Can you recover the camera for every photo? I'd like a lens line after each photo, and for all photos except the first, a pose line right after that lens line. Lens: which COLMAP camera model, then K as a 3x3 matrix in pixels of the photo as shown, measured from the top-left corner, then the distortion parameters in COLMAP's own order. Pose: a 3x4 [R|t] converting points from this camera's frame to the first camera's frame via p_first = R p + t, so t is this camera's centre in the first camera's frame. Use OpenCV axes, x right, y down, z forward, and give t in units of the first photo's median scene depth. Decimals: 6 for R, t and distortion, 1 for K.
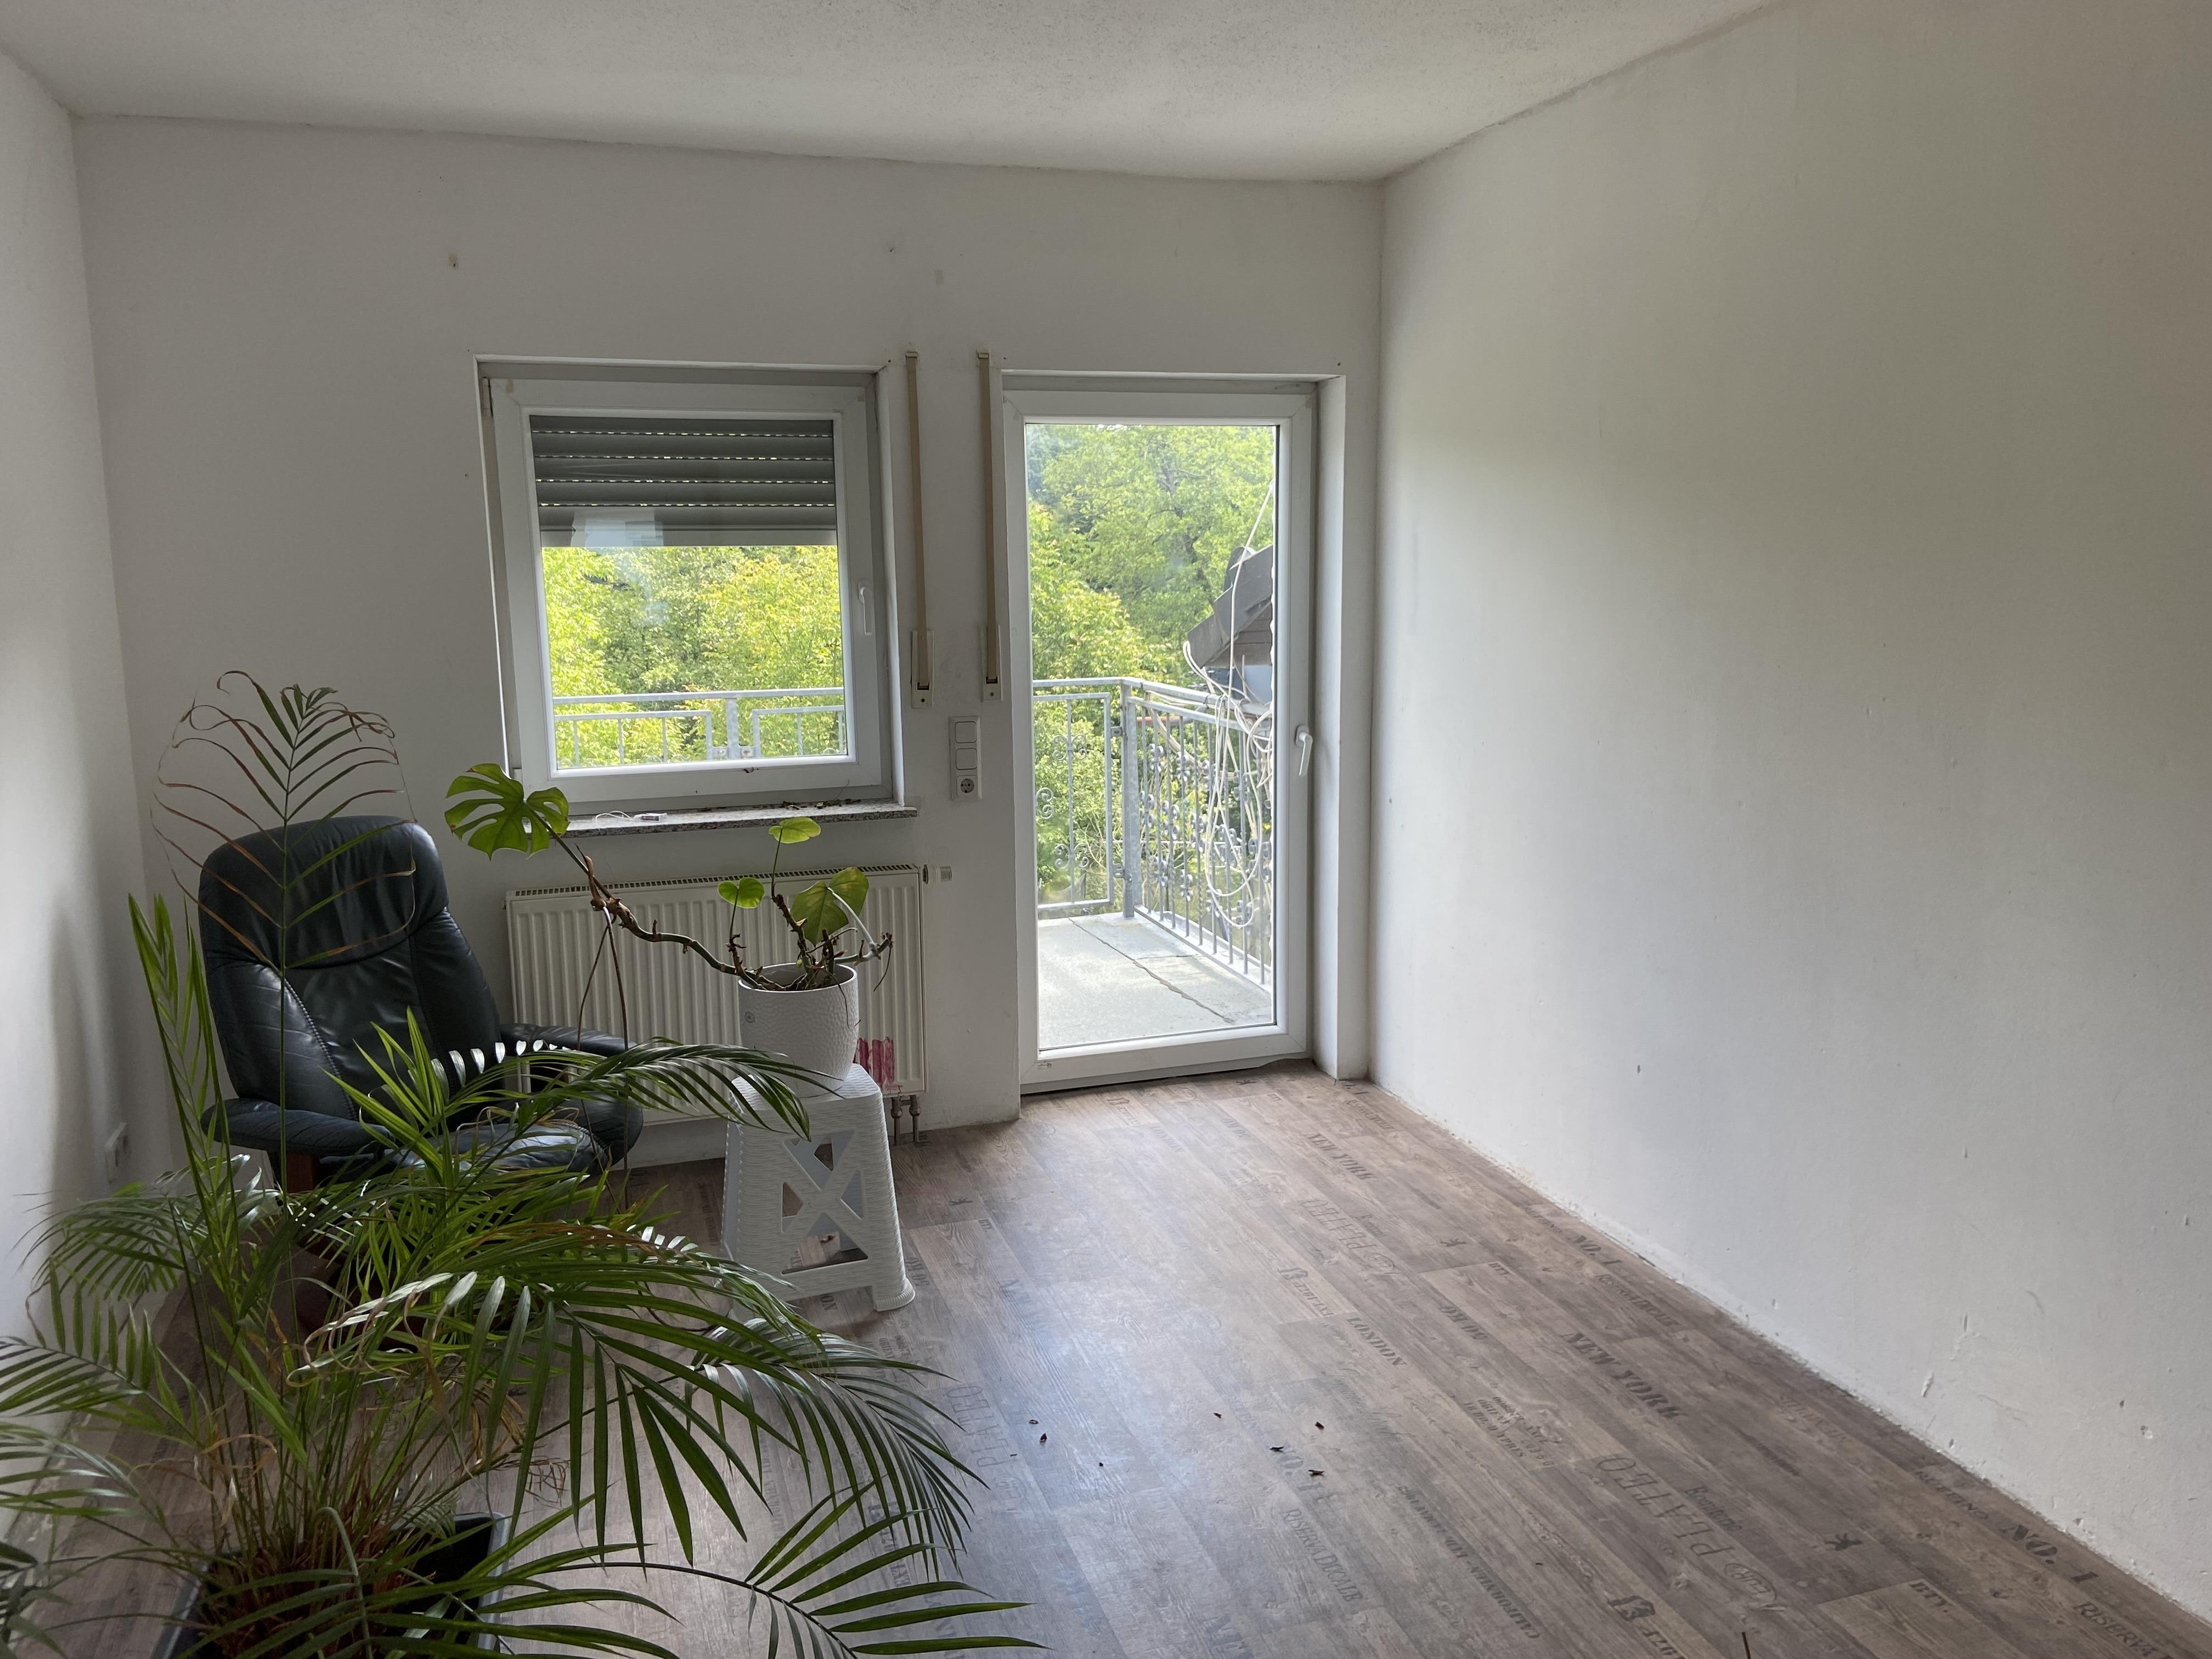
lens RADIAL K [[1682.5, 0, 1112.2], [0, 1682.5, 830.2], [0, 0, 1]] dist [0.105591, 0.001762]
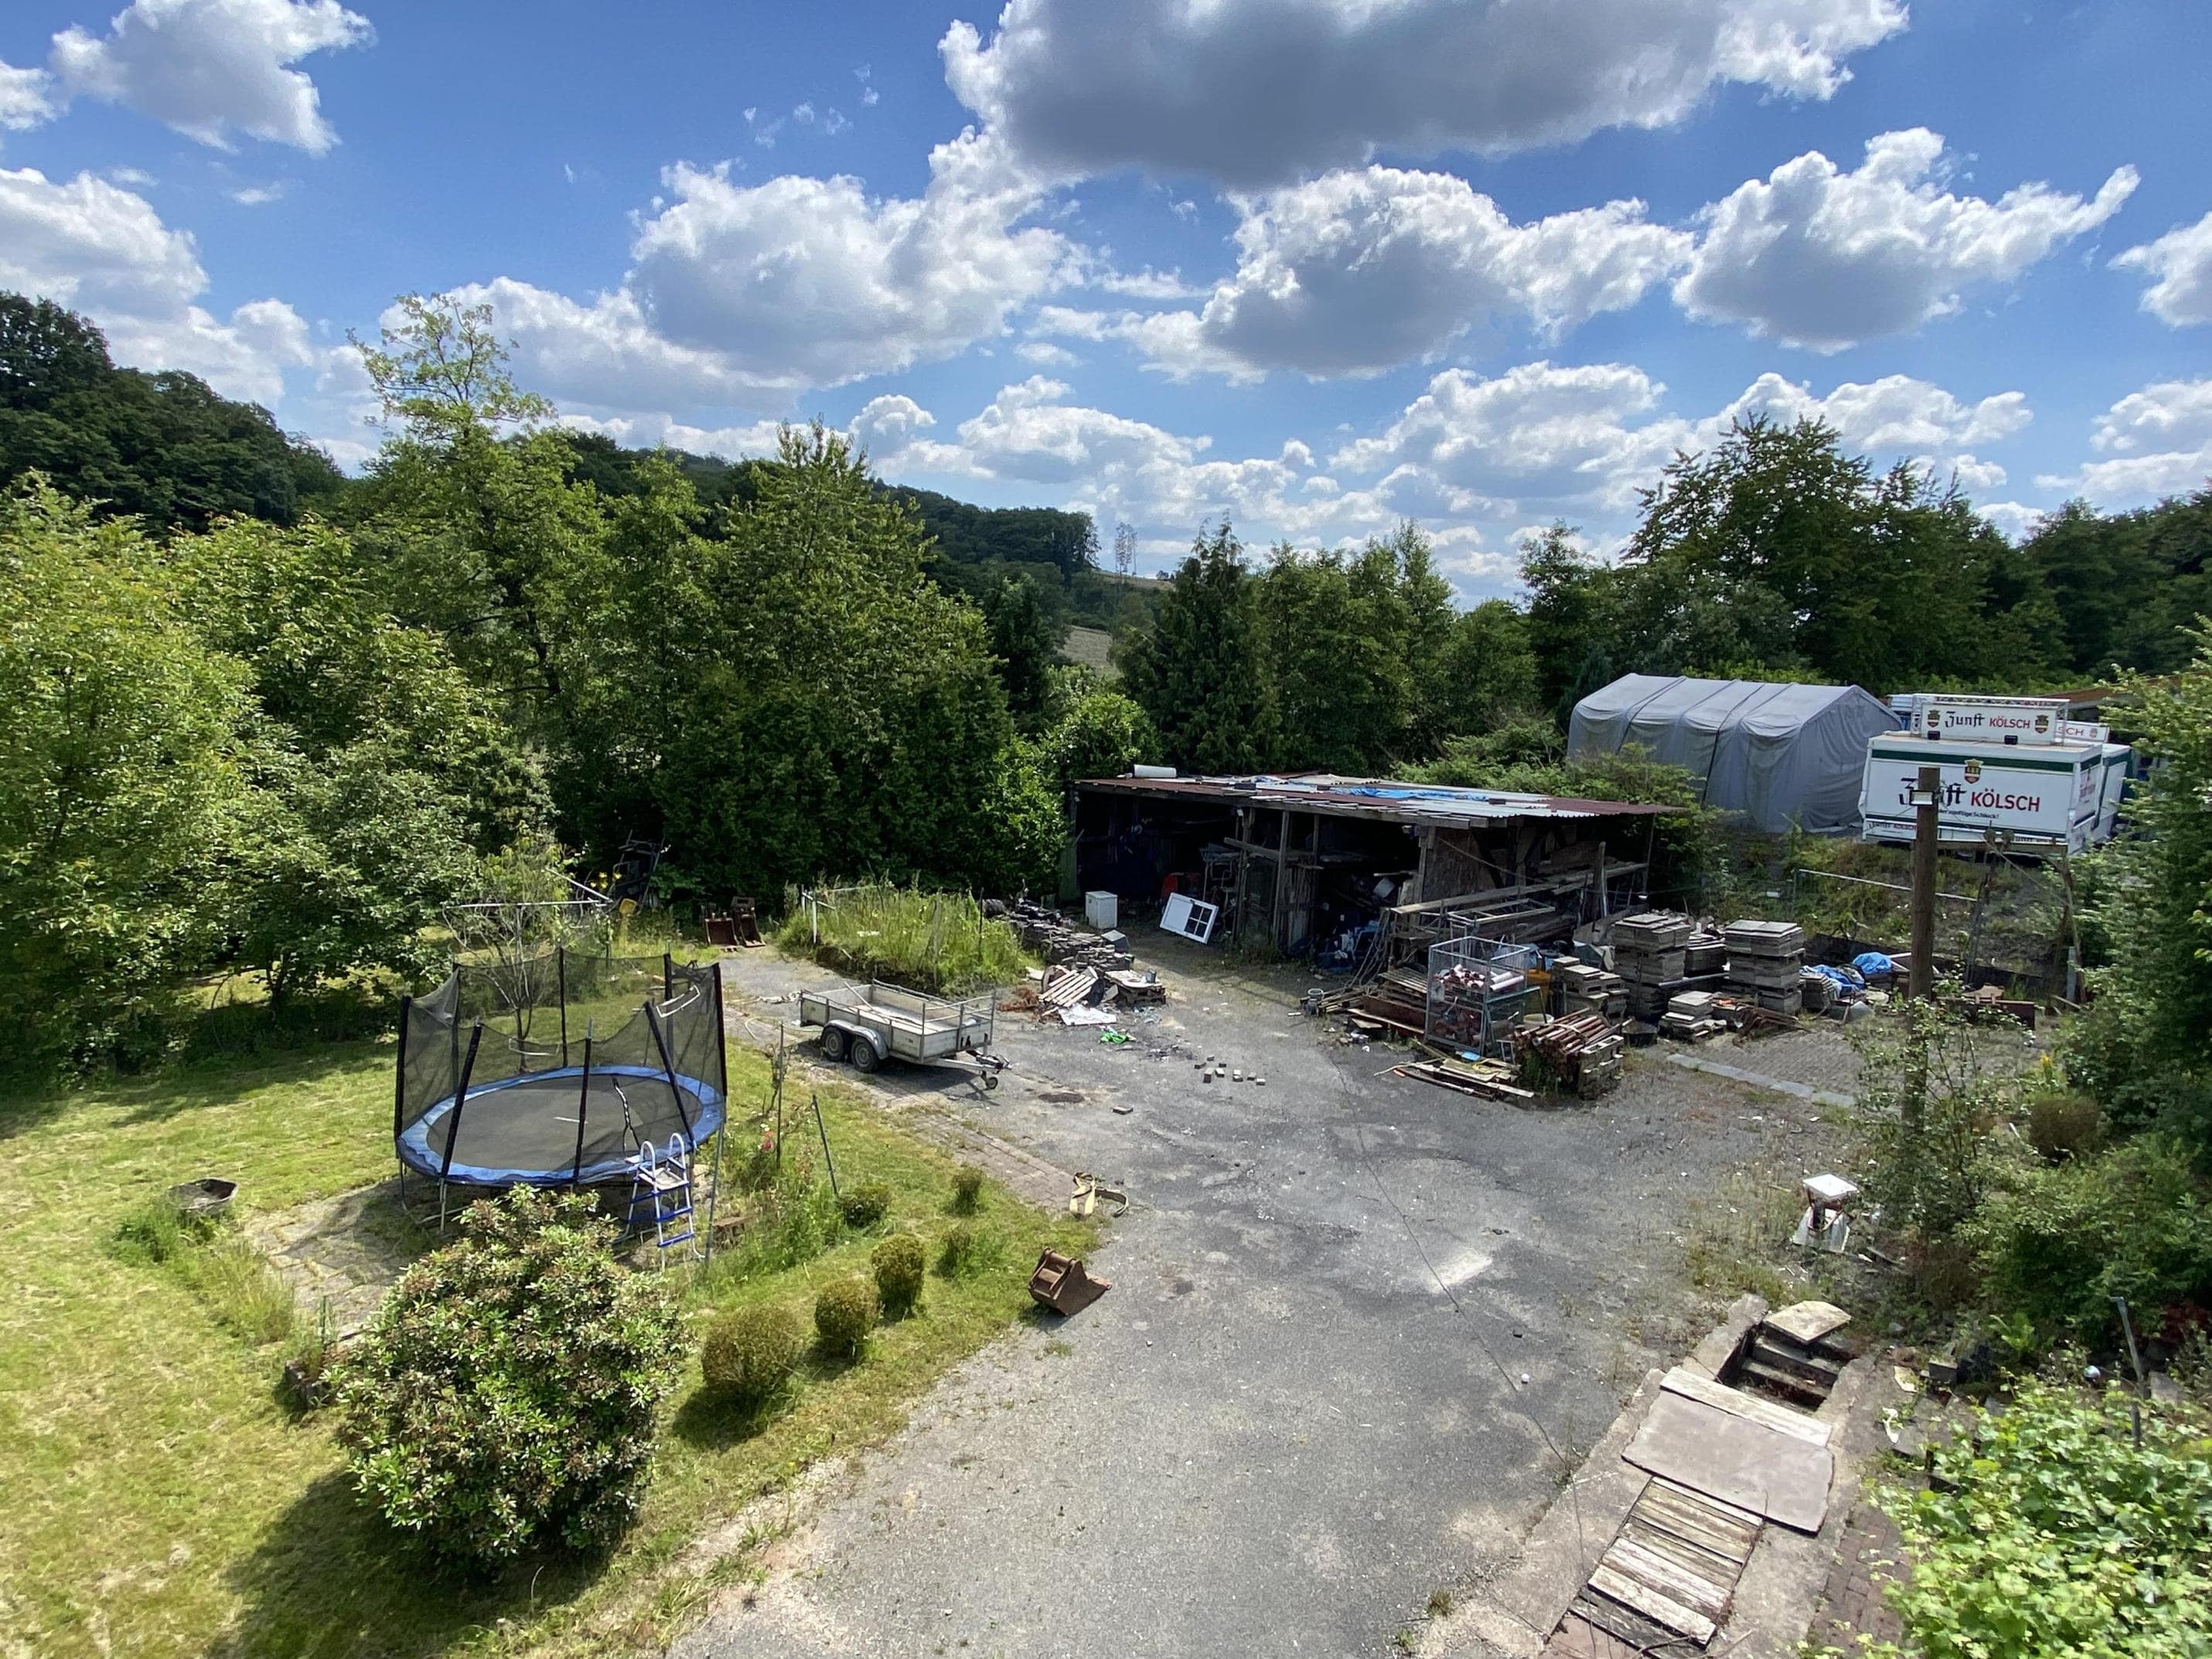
lens RADIAL K [[1285.1, 0, 1116.7], [0, 1285.1, 820.6], [0, 0, 1]] dist [0.025764, -0.026353]
pose [[0.858838, -0.006541, 0.512206, -0.042632], [0.010766, 0.999928, -0.005284, -0.026829], [-0.512135, 0.010052, 0.858846, 0.188757]]
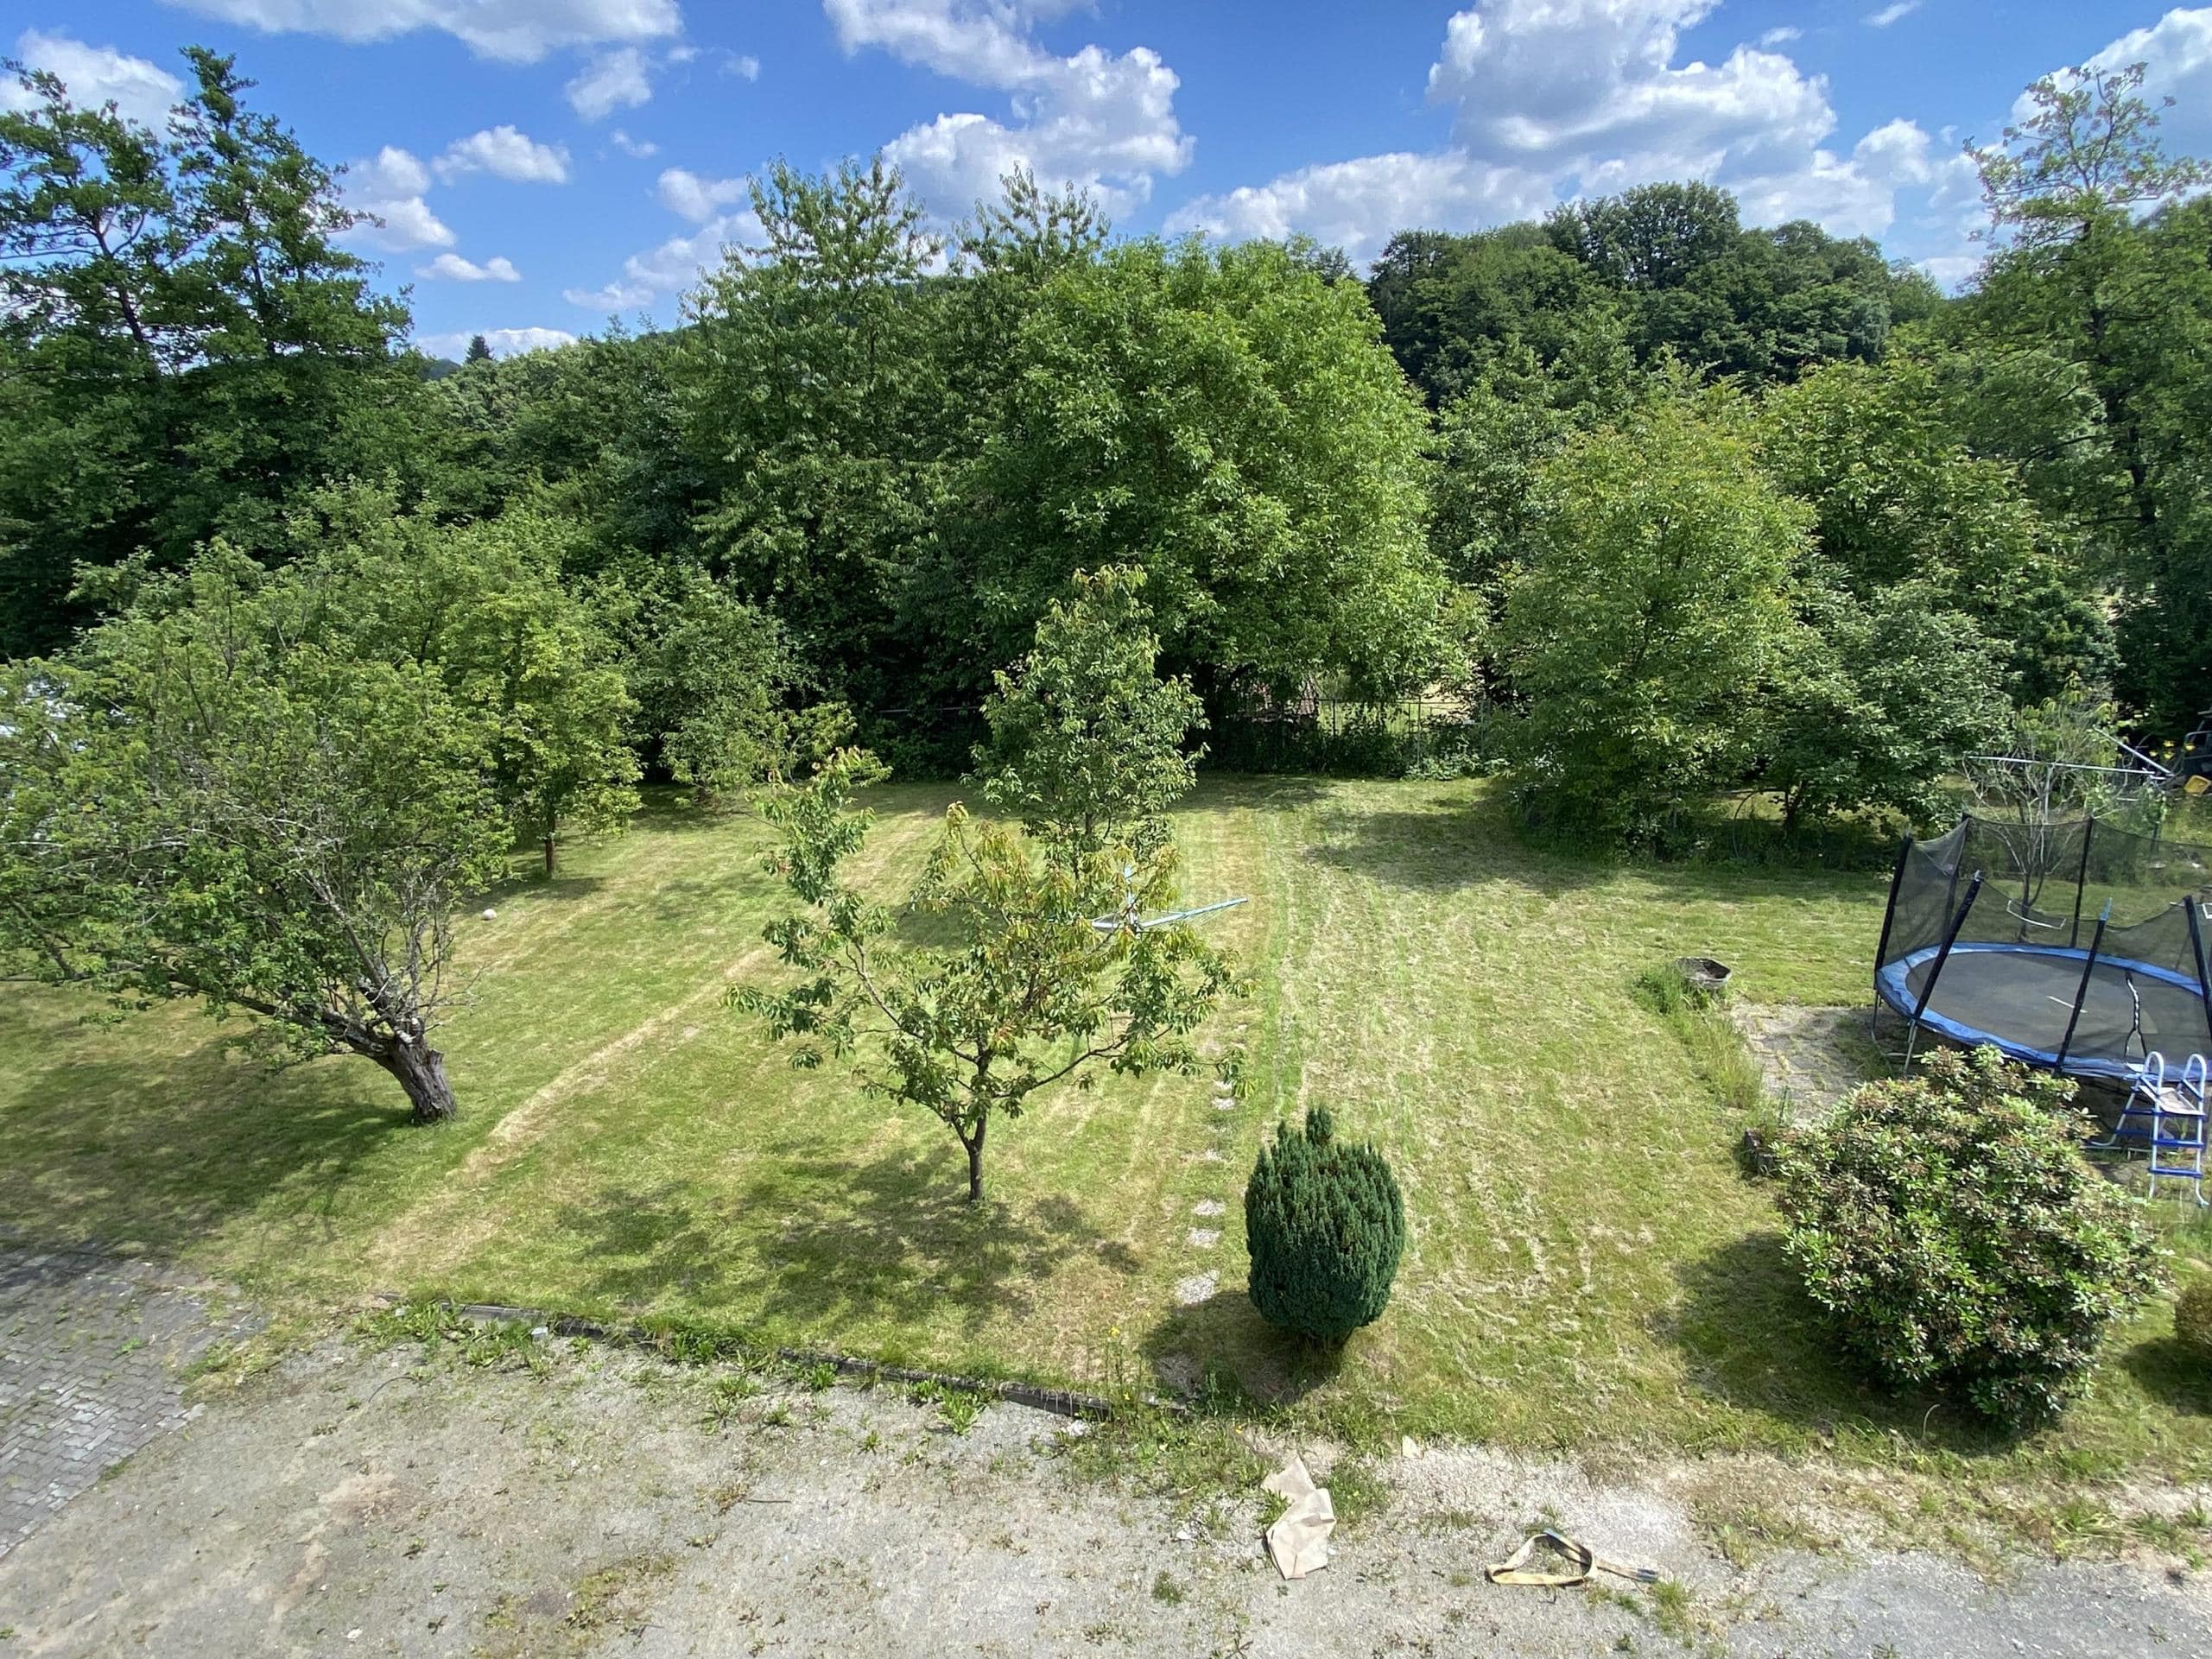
lens RADIAL K [[1285.1, 0, 1099.6], [0, 1285.1, 830.3], [0, 0, 1]] dist [0.025764, -0.026353]
pose [[0.853928, 0.131107, -0.503605, -0.039516], [-0.060545, 0.986201, 0.154083, -0.026281], [0.516857, -0.101085, 0.850083, 0.171147]]
